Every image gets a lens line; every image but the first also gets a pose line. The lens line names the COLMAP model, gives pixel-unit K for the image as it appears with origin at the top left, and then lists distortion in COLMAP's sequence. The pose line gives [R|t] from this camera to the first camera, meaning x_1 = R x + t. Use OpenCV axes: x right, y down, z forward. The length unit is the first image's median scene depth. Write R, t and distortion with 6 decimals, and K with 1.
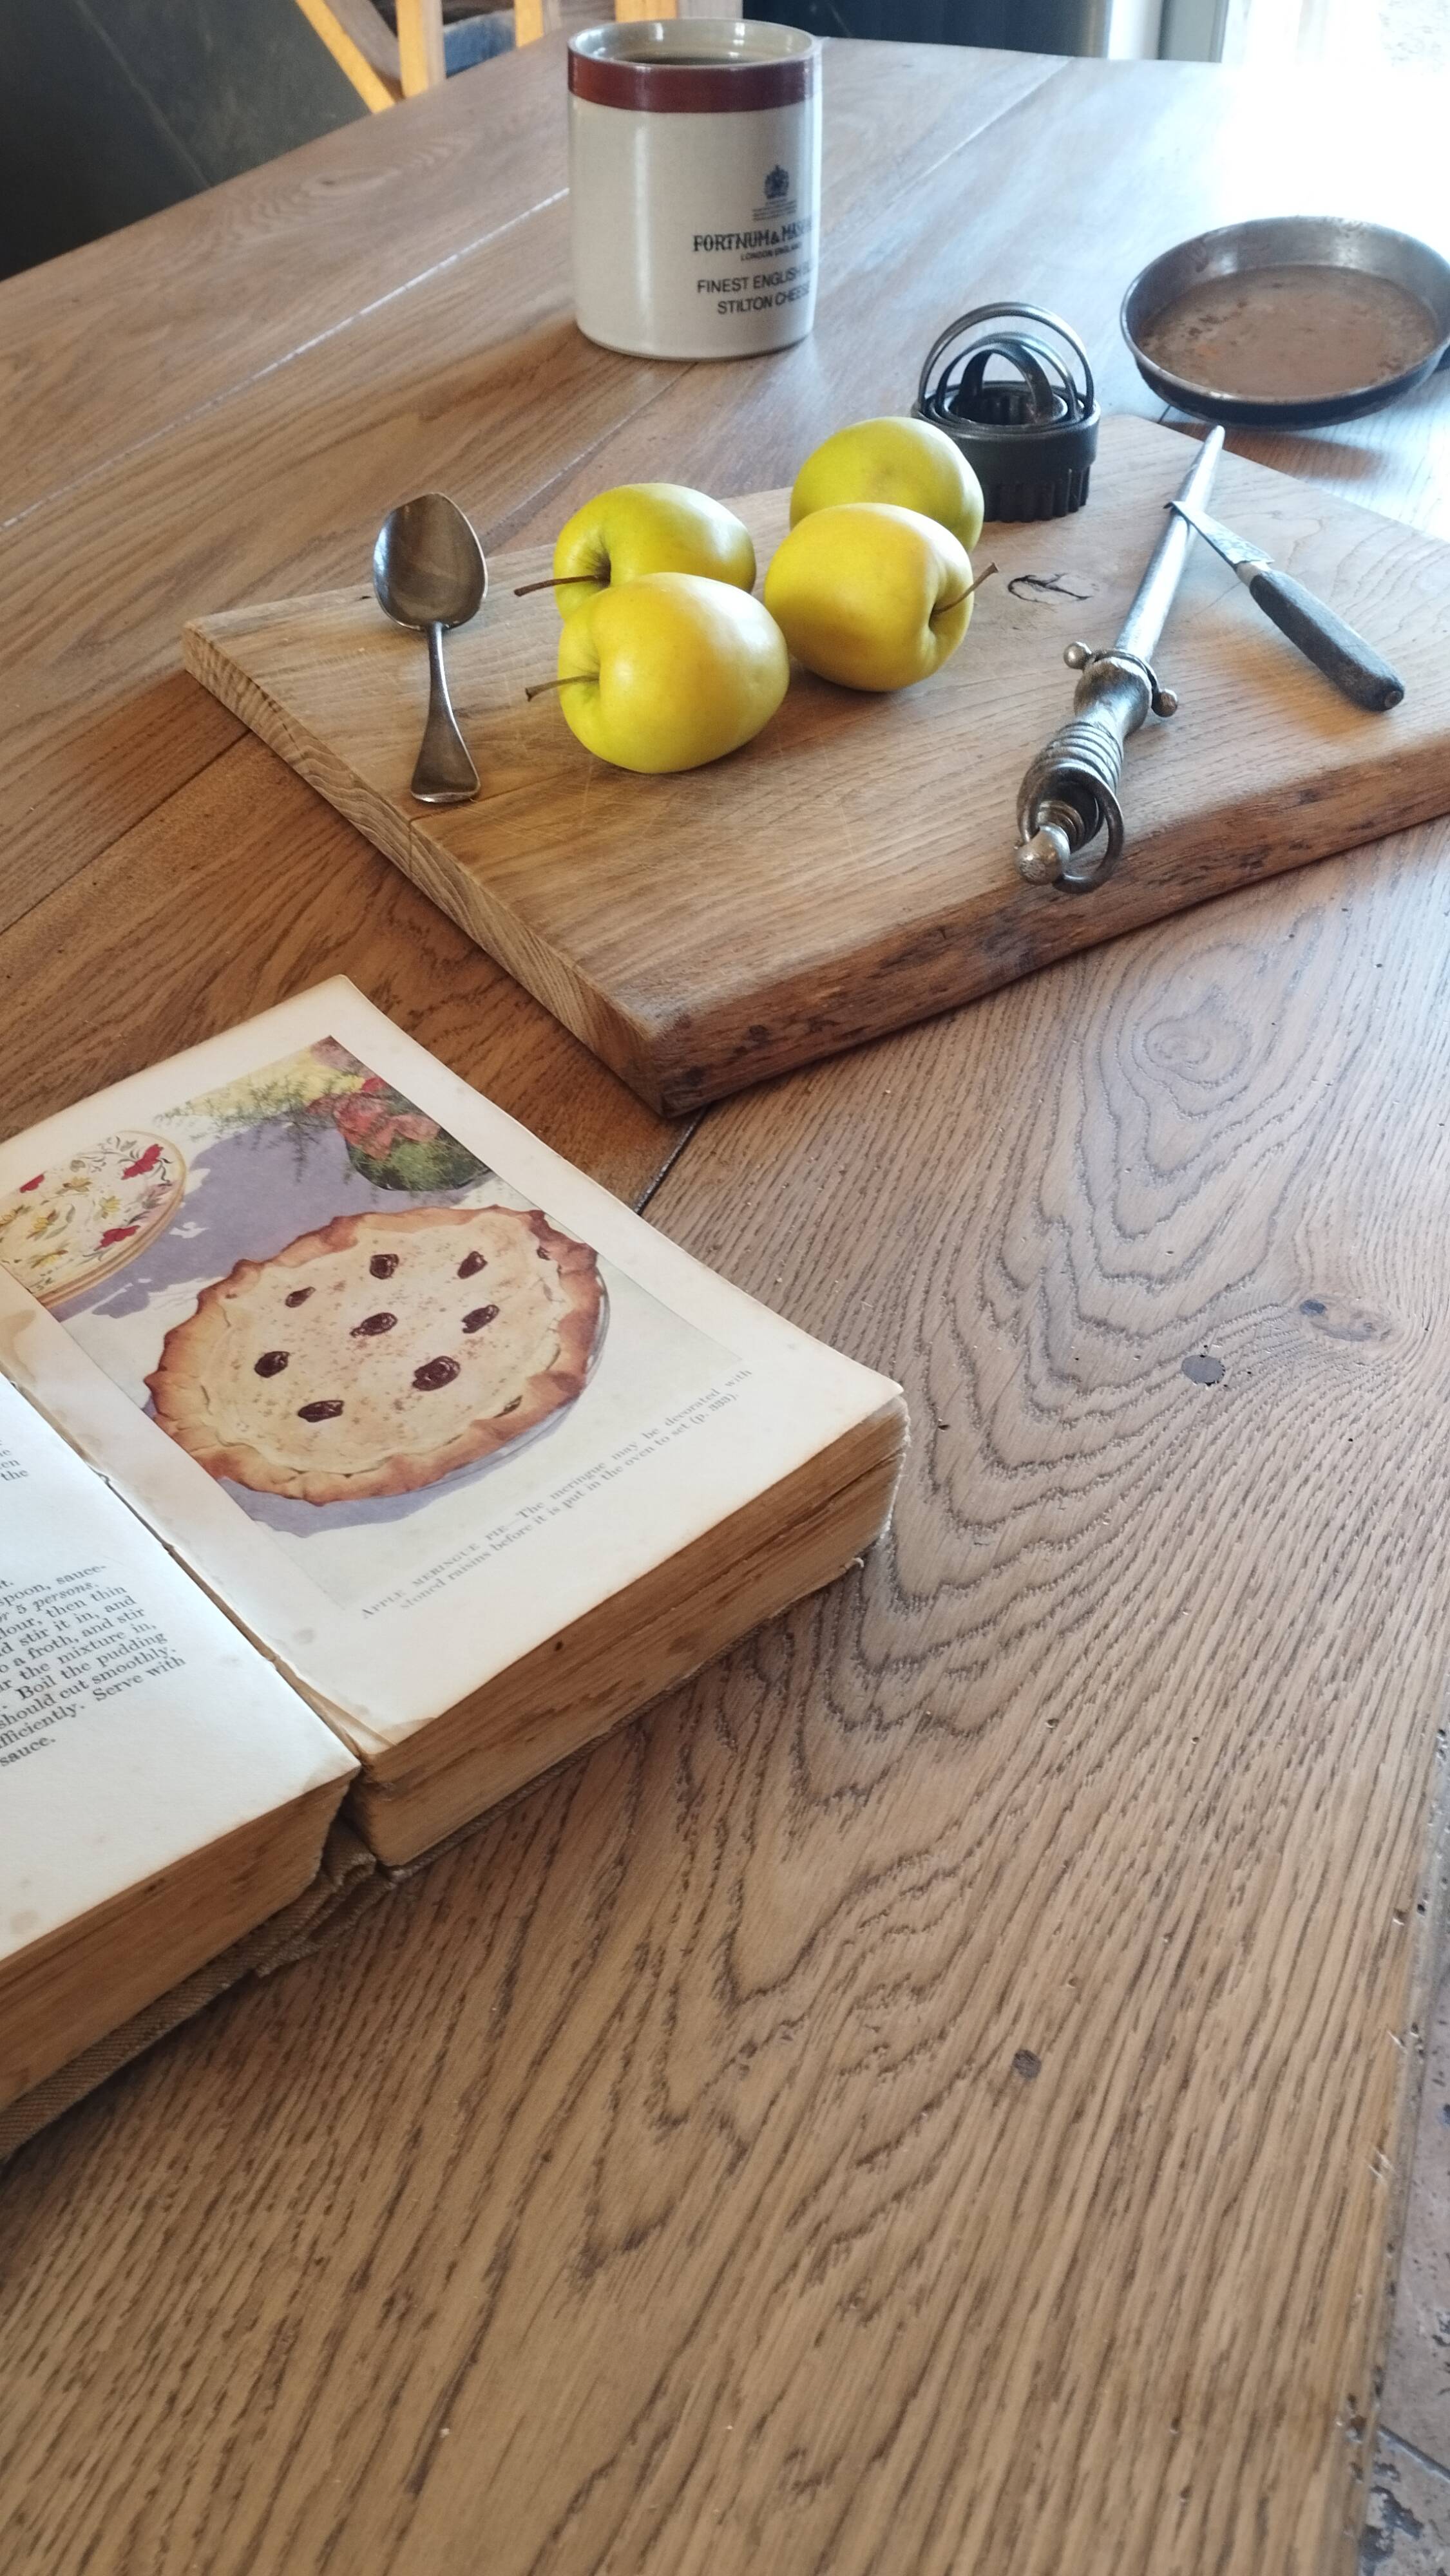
lens RADIAL K [[2160.4, 0, 700.9], [0, 2160.4, 1284.2], [0, 0, 1]] dist [0.070818, -0.086797]
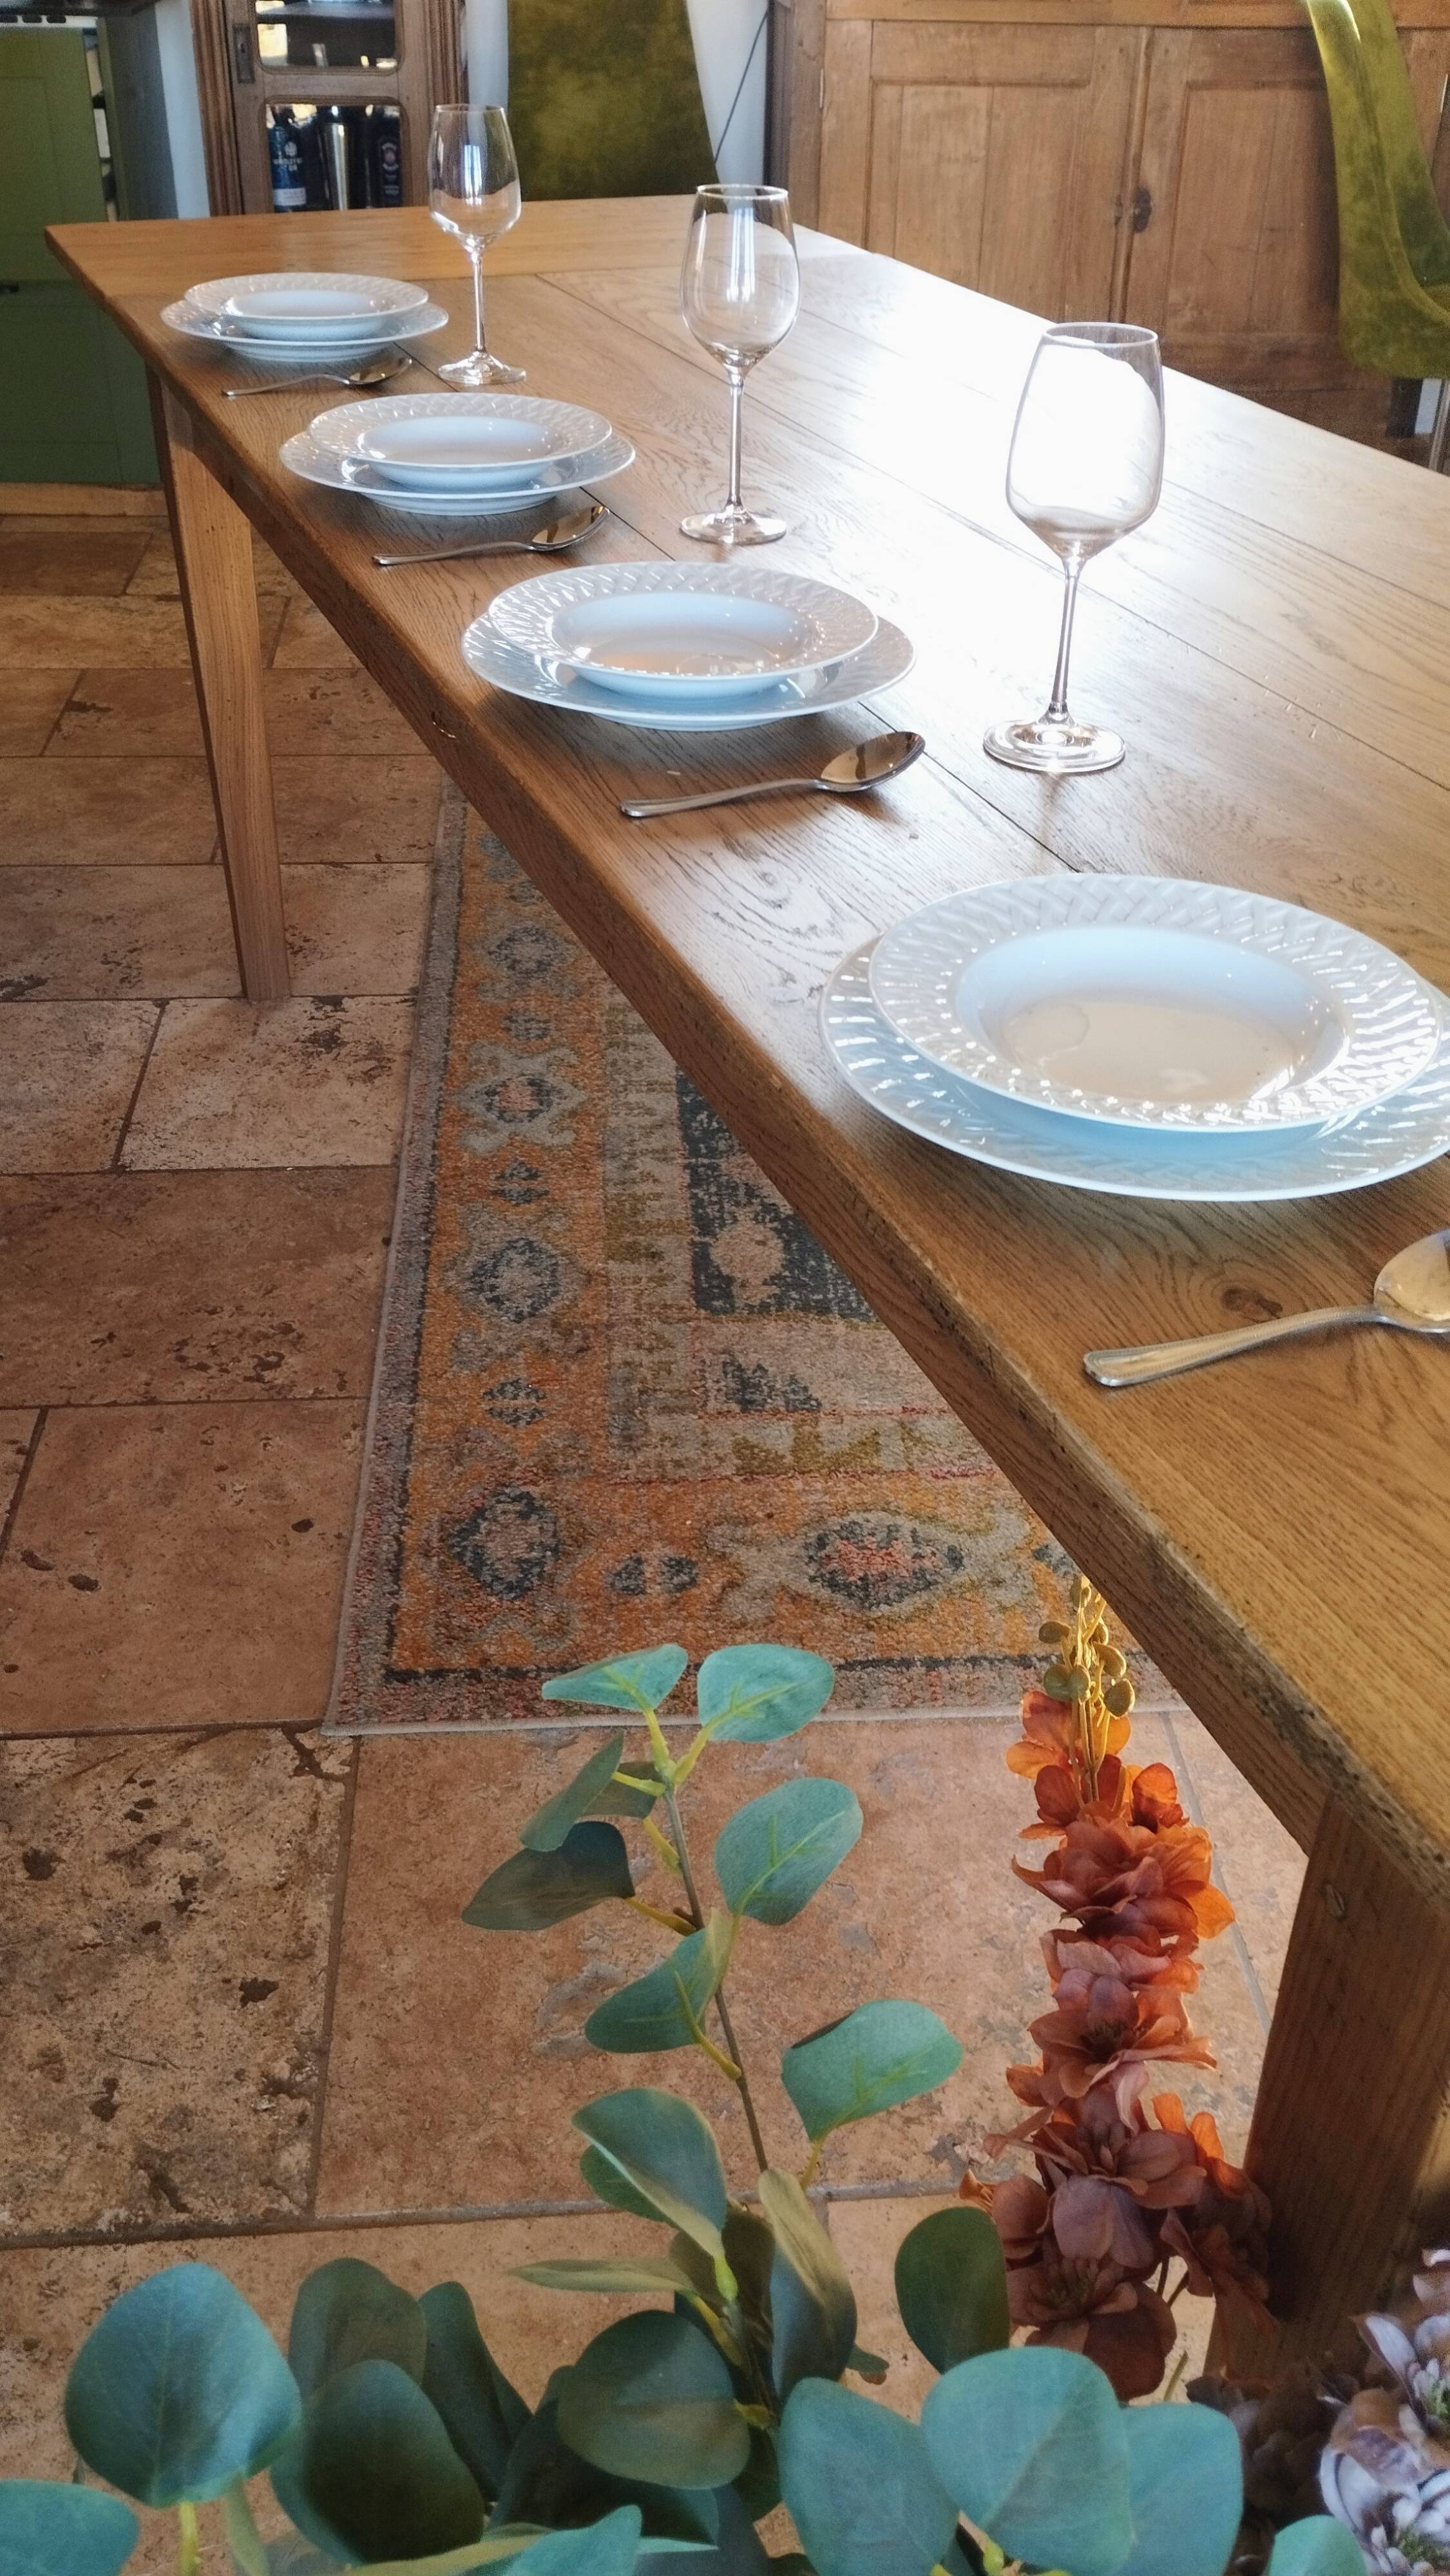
lens RADIAL K [[2160.4, 0, 720.6], [0, 2160.4, 1275.0], [0, 0, 1]] dist [0.070818, -0.086797]
pose [[-0.738270, 0.368314, -0.565068, 2.062041], [-0.440874, 0.370528, 0.817521, -2.363428], [0.510478, 0.852675, -0.111170, 2.604294]]
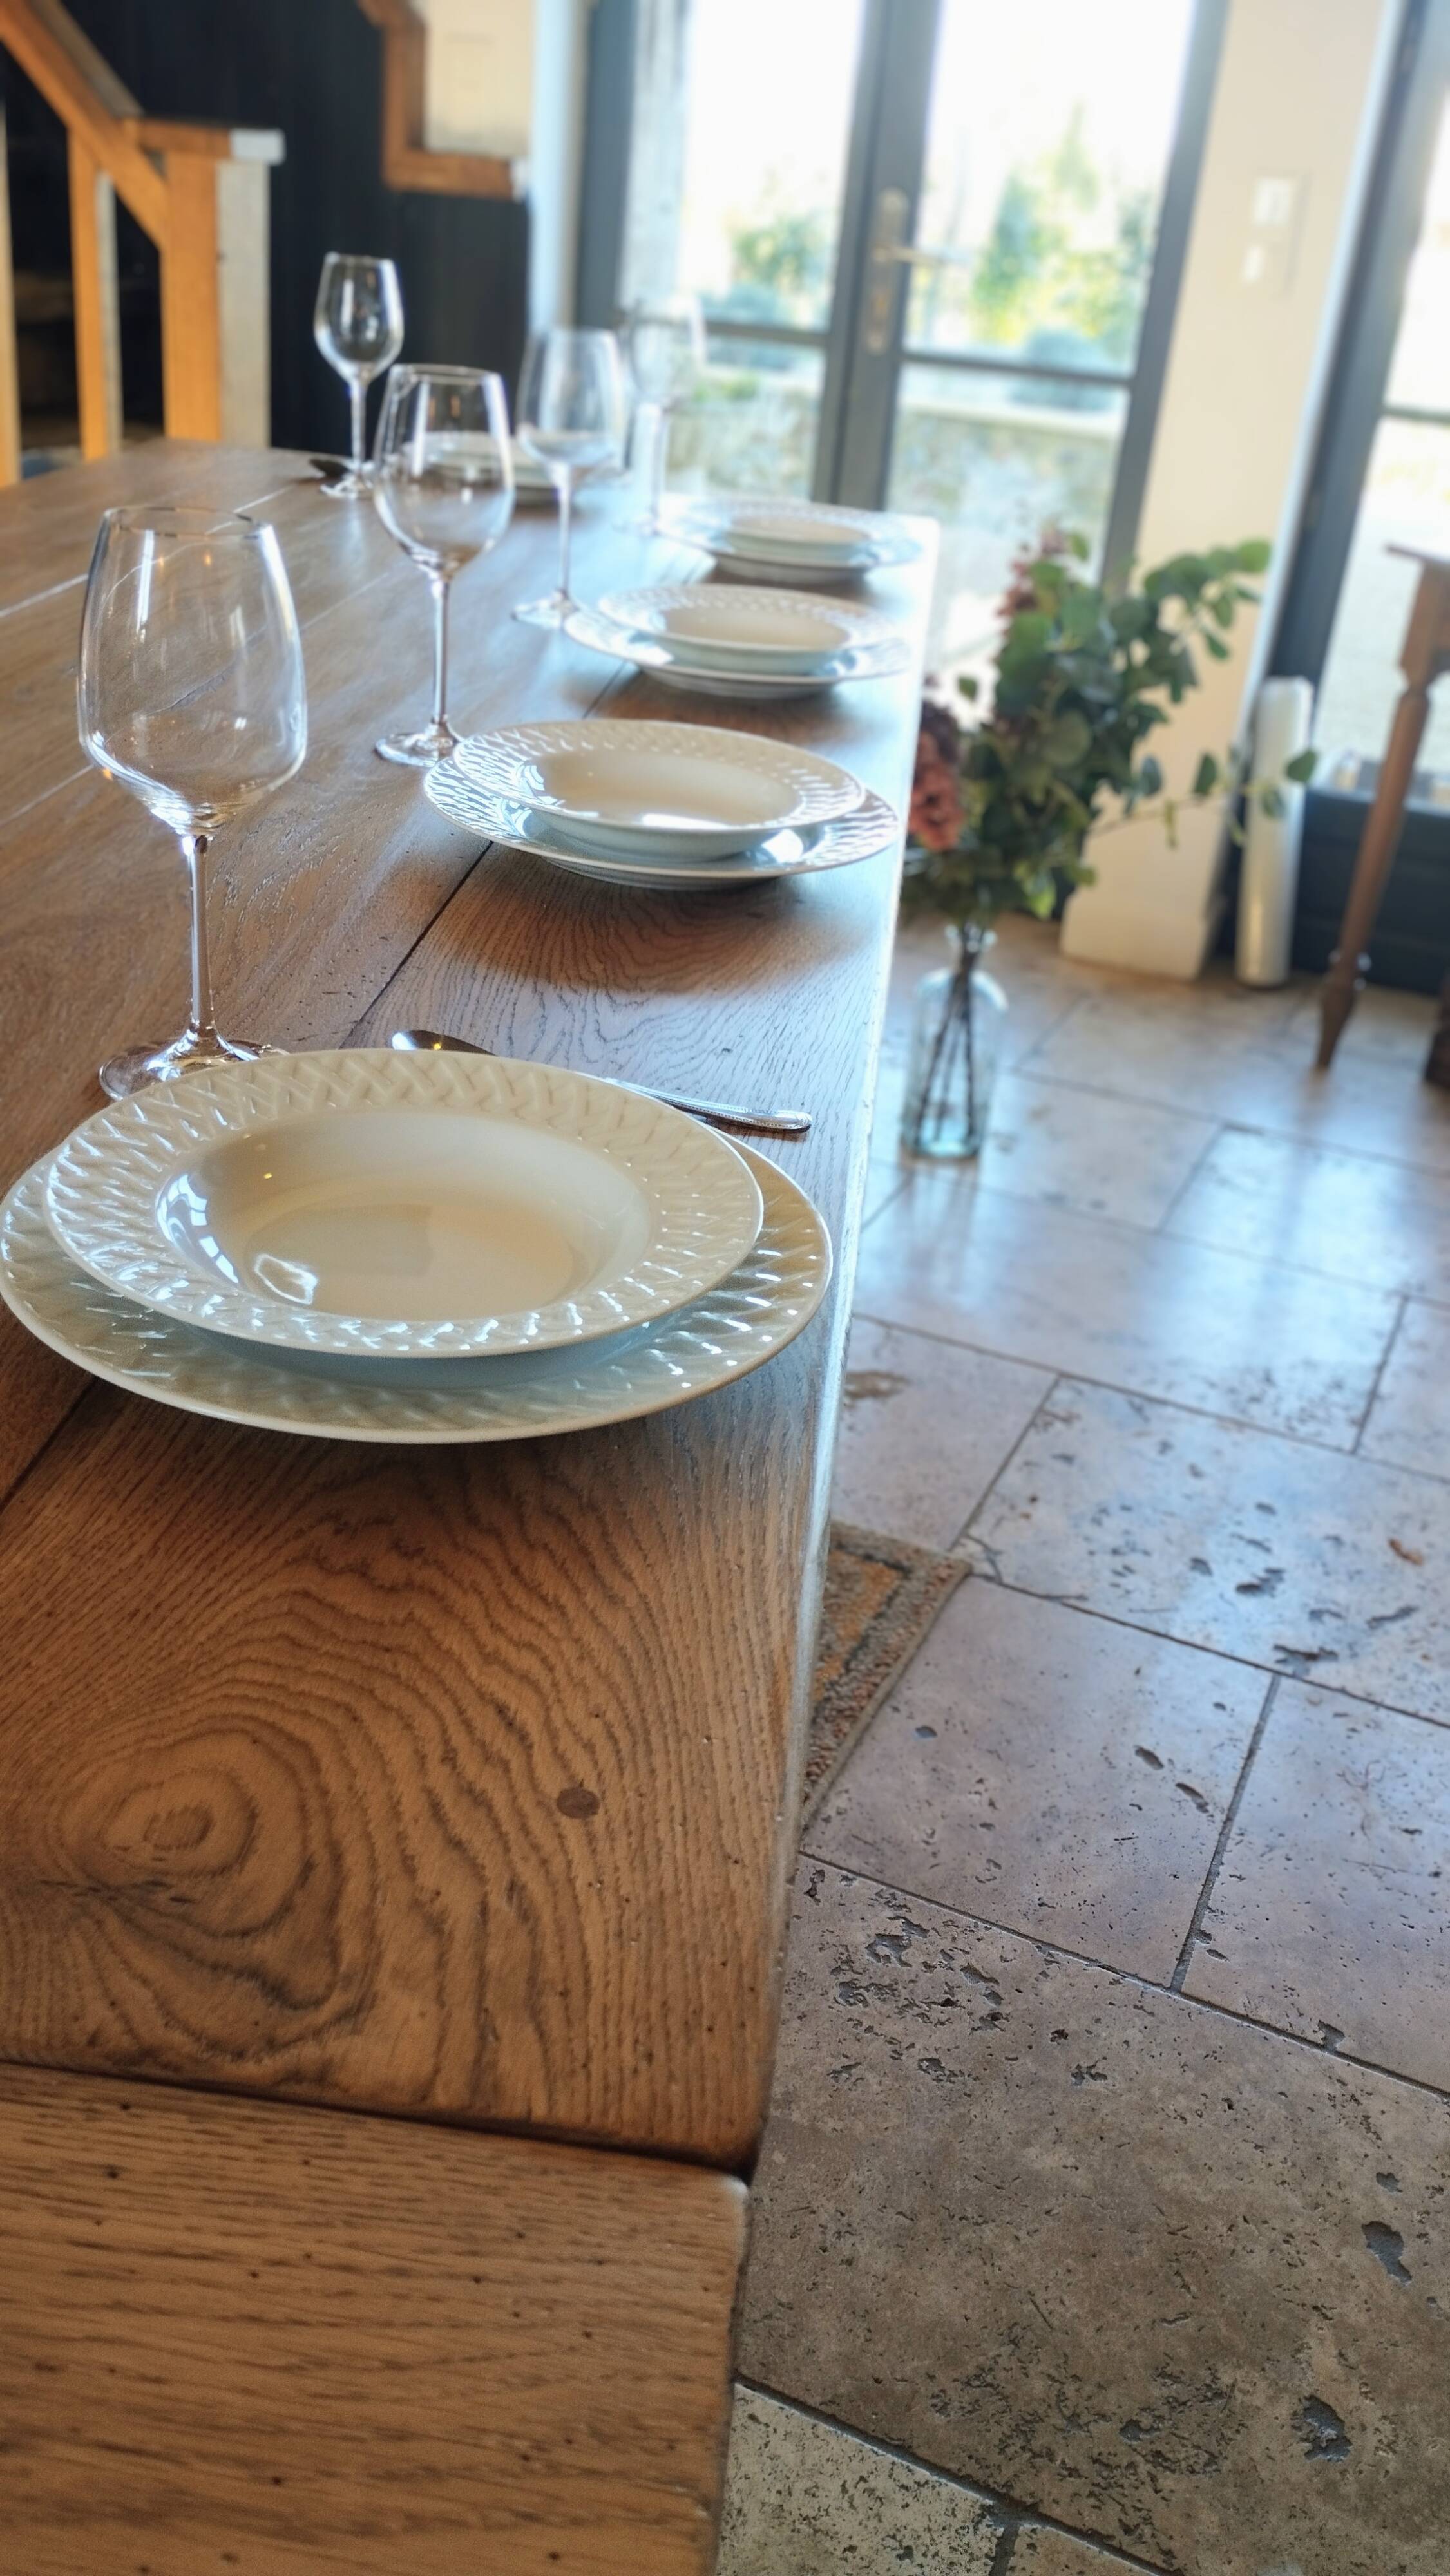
lens RADIAL K [[2160.4, 0, 722.7], [0, 2160.4, 1285.0], [0, 0, 1]] dist [0.070818, -0.086797]
pose [[0.961824, -0.035907, 0.271302, -0.381882], [0.089770, 0.977899, -0.188826, 0.775535], [-0.258526, 0.205973, 0.943790, -0.906979]]
